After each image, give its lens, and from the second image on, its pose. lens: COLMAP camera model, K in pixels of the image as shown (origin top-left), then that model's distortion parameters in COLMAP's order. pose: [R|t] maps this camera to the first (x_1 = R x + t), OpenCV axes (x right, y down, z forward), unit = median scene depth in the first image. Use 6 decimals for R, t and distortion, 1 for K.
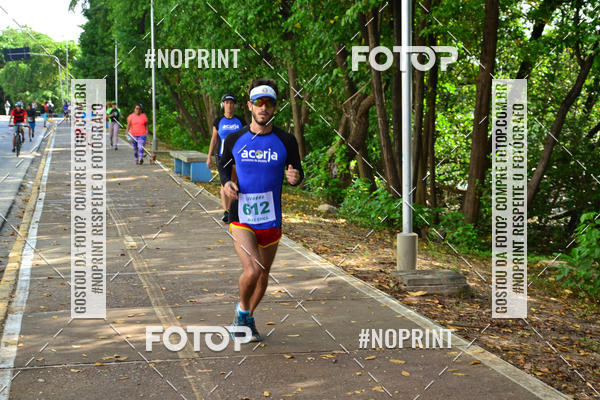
lens RADIAL K [[1296.4, 0, 300.0], [0, 1296.4, 200.0], [0, 0, 1]] dist [0.036871, 0.423106]
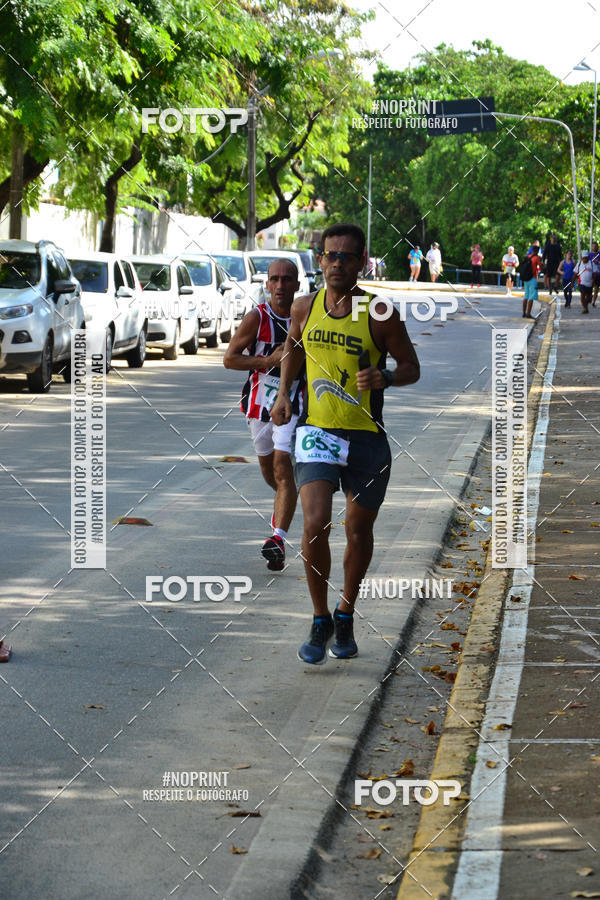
lens RADIAL K [[3375.5, 0, 300.0], [0, 3375.5, 450.0], [0, 0, 1]] dist [0.142932, 1.877702]
pose [[0.966187, 0.032343, -0.255804, -0.054745], [-0.036660, 0.999254, -0.012127, -0.018382], [0.255221, 0.021095, 0.966653, 0.260863]]
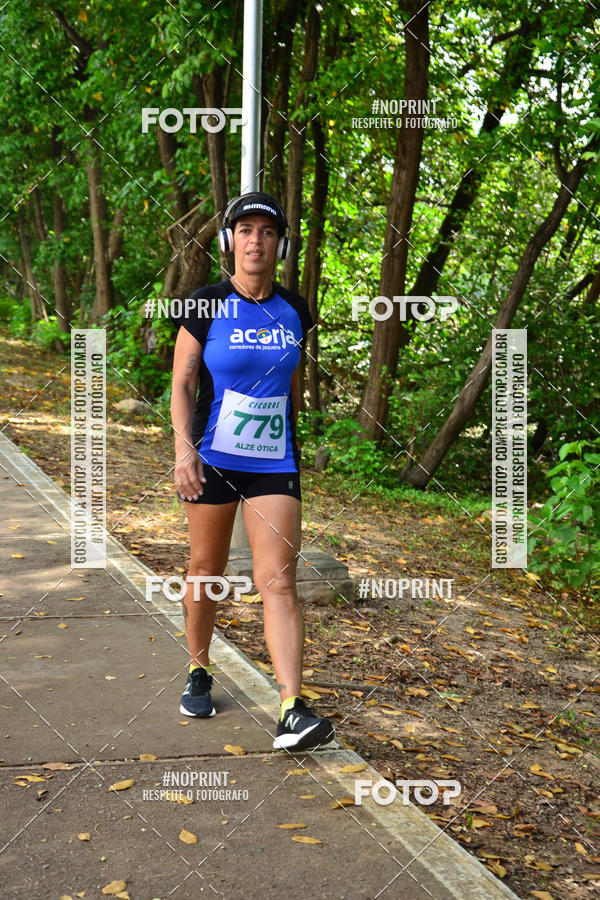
lens RADIAL K [[1944.6, 0, 322.8], [0, 1944.6, 427.0], [0, 0, 1]] dist [0.036871, 0.423106]
pose [[0.994786, 0.023556, 0.099226, 0.016693], [-0.026254, 0.999318, 0.025977, -0.008205], [-0.098547, -0.028447, 0.994726, 0.093956]]
